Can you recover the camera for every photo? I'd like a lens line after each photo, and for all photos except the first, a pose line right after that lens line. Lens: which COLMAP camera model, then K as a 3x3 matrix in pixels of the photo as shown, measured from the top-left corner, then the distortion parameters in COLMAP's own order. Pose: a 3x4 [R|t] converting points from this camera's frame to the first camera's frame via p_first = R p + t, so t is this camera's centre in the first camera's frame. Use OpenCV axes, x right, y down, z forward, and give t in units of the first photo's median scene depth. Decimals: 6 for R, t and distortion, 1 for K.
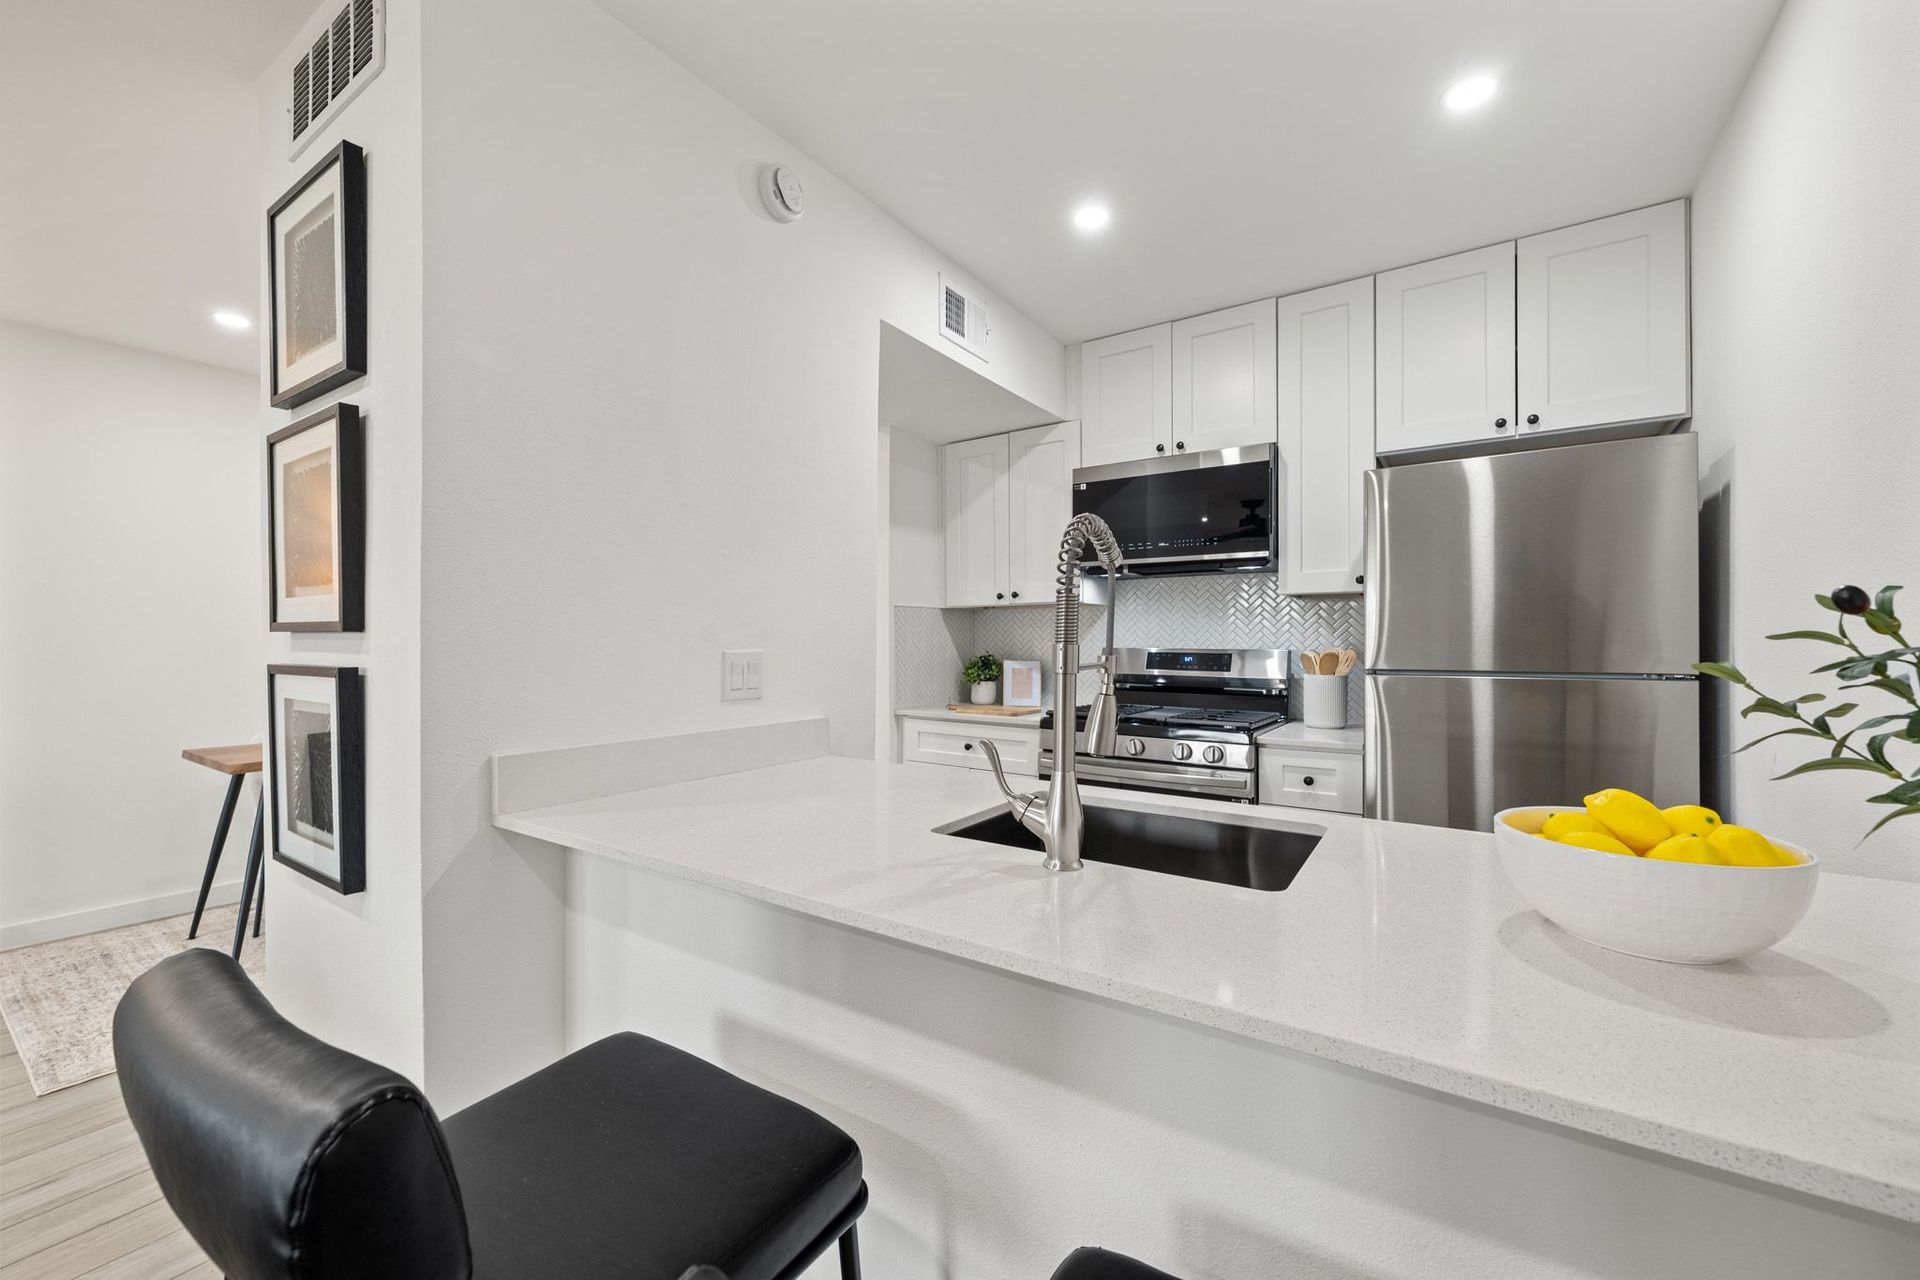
lens RADIAL K [[758.1, 0, 953.4], [0, 758.1, 643.0], [0, 0, 1]] dist [-0.003324, -0.000179]
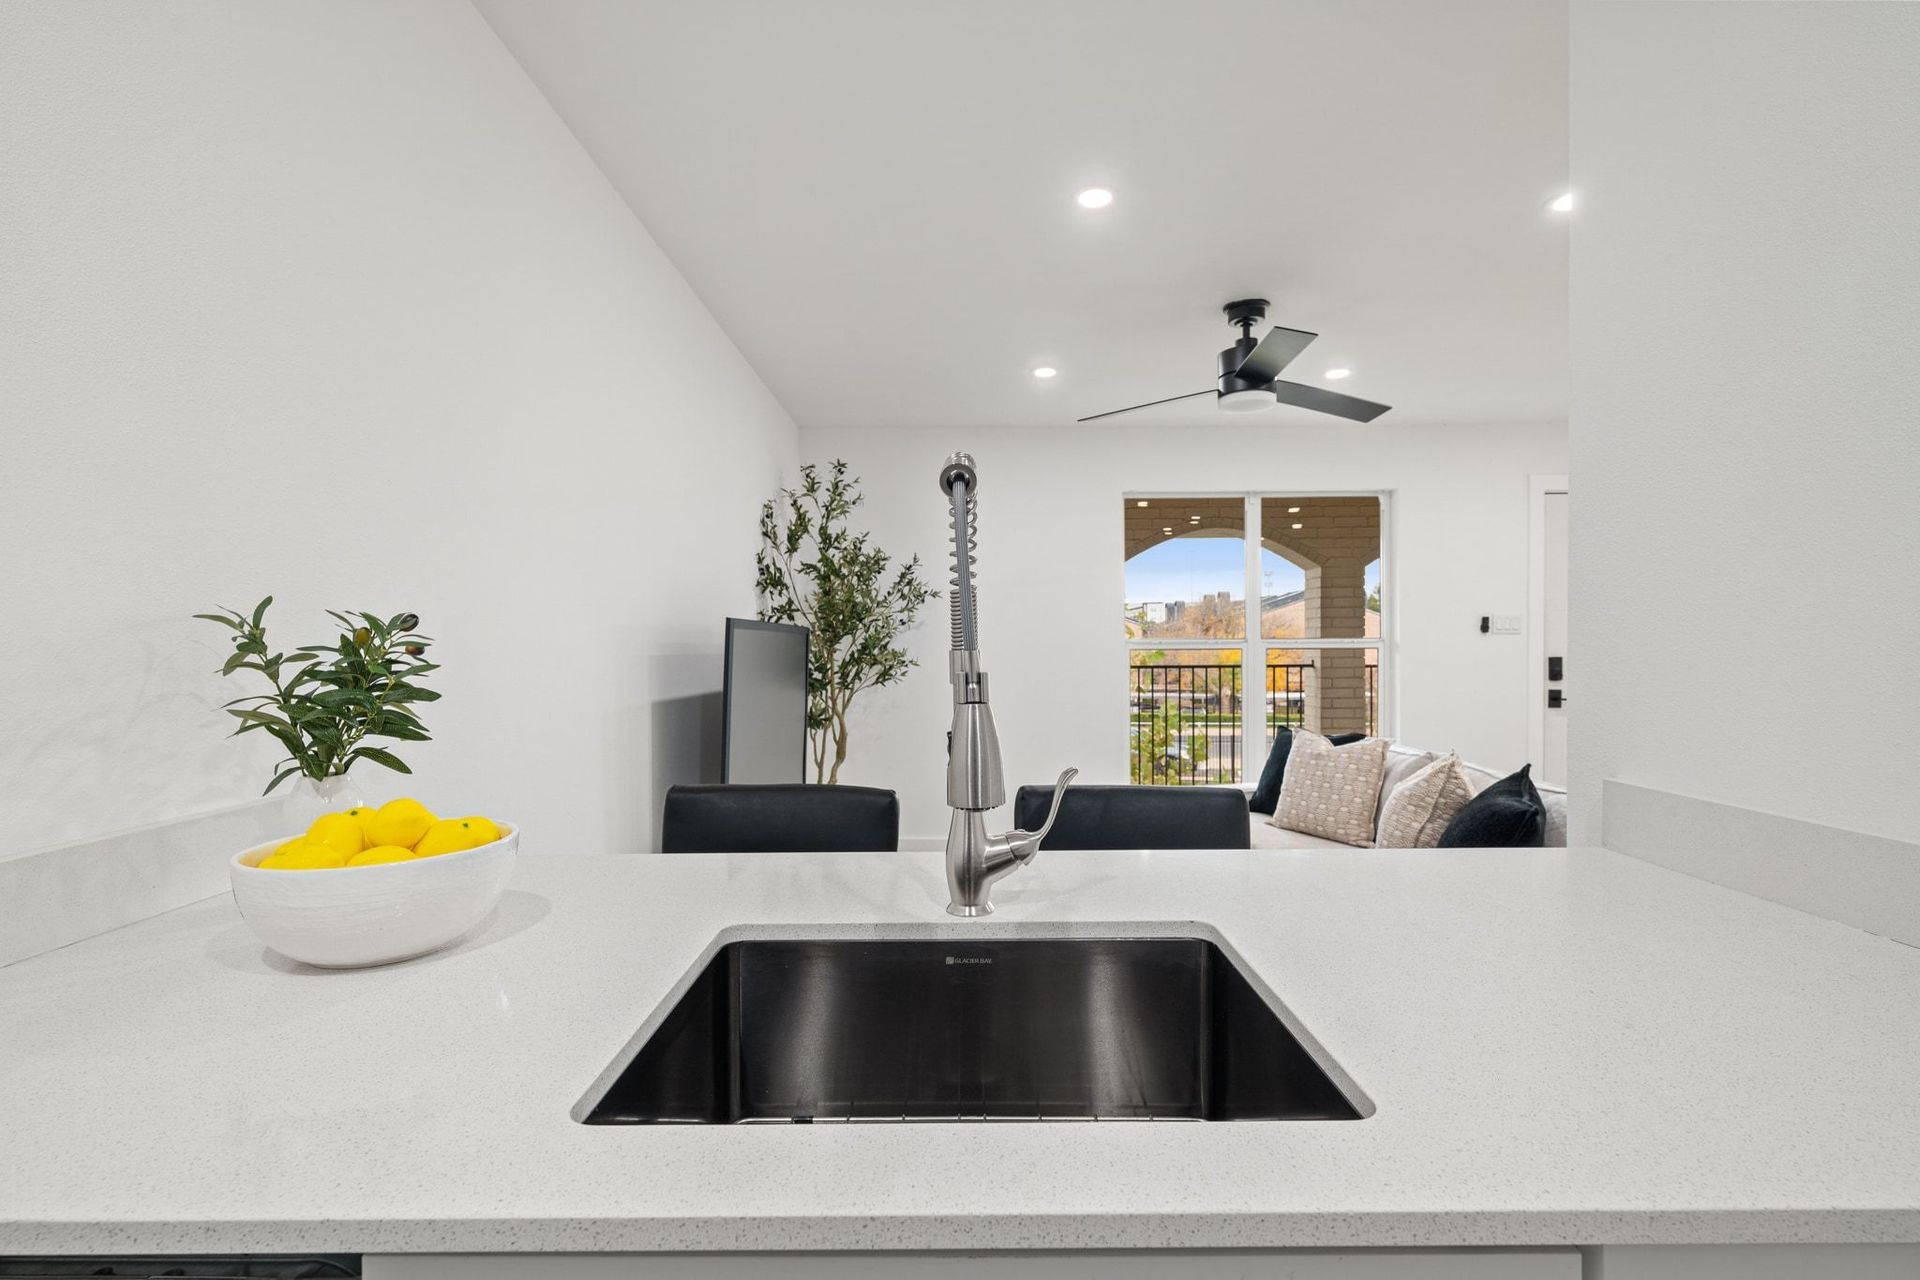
lens RADIAL K [[869.8, 0, 969.6], [0, 869.8, 648.5], [0, 0, 1]] dist [-0.000980, 0.000450]
pose [[-0.833803, 0.008629, -0.551994, 0.399808], [0.003474, 0.999940, 0.010384, -0.005847], [0.552050, 0.006740, -0.833783, 1.068465]]
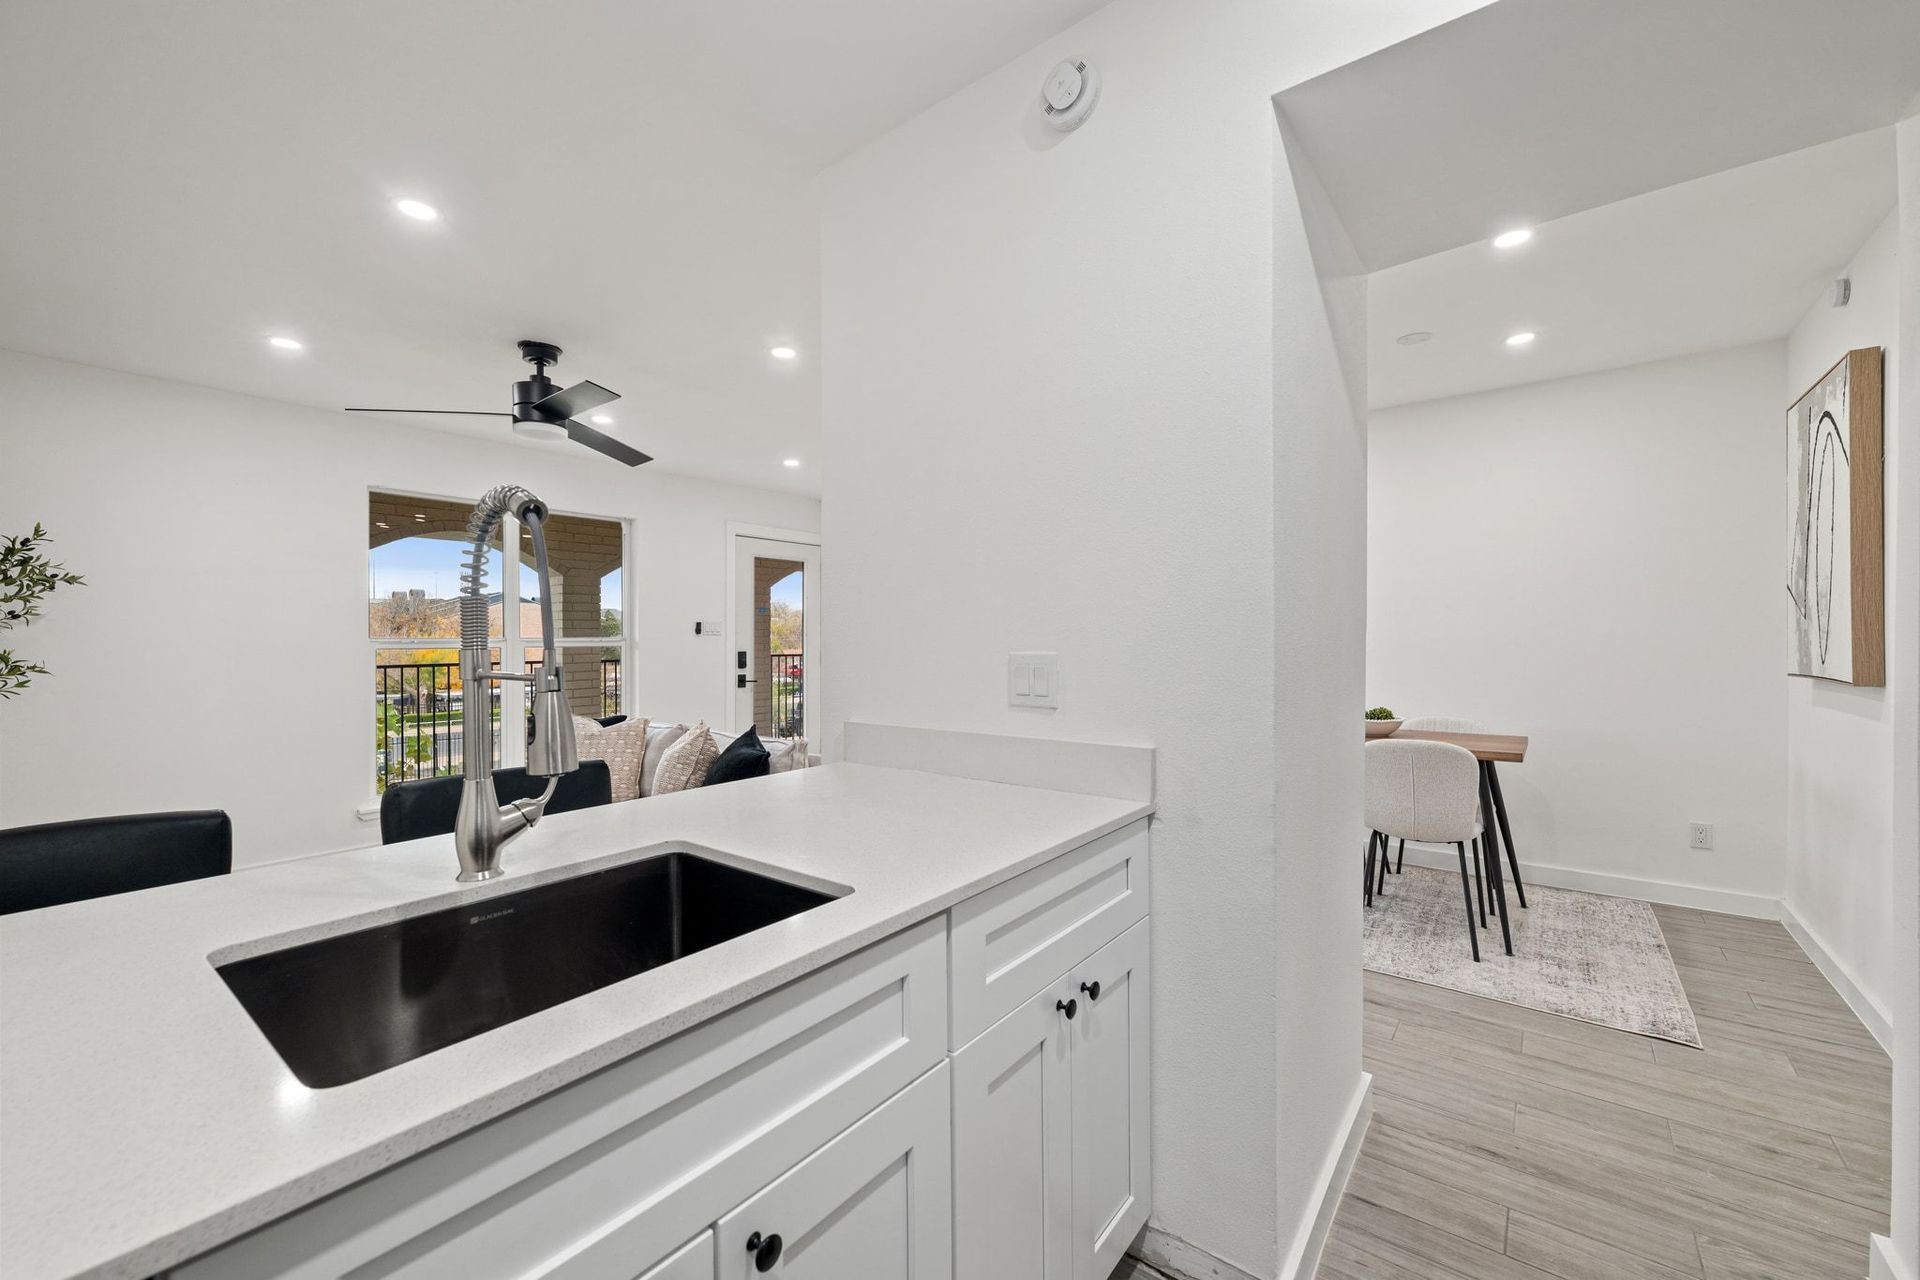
lens RADIAL K [[758.1, 0, 956.0], [0, 758.1, 639.6], [0, 0, 1]] dist [-0.003324, -0.000179]
pose [[-0.068347, 0.003432, -0.997656, 0.634255], [0.000322, 0.999994, 0.003418, -0.008587], [0.997662, -0.000087, -0.068348, 0.989494]]
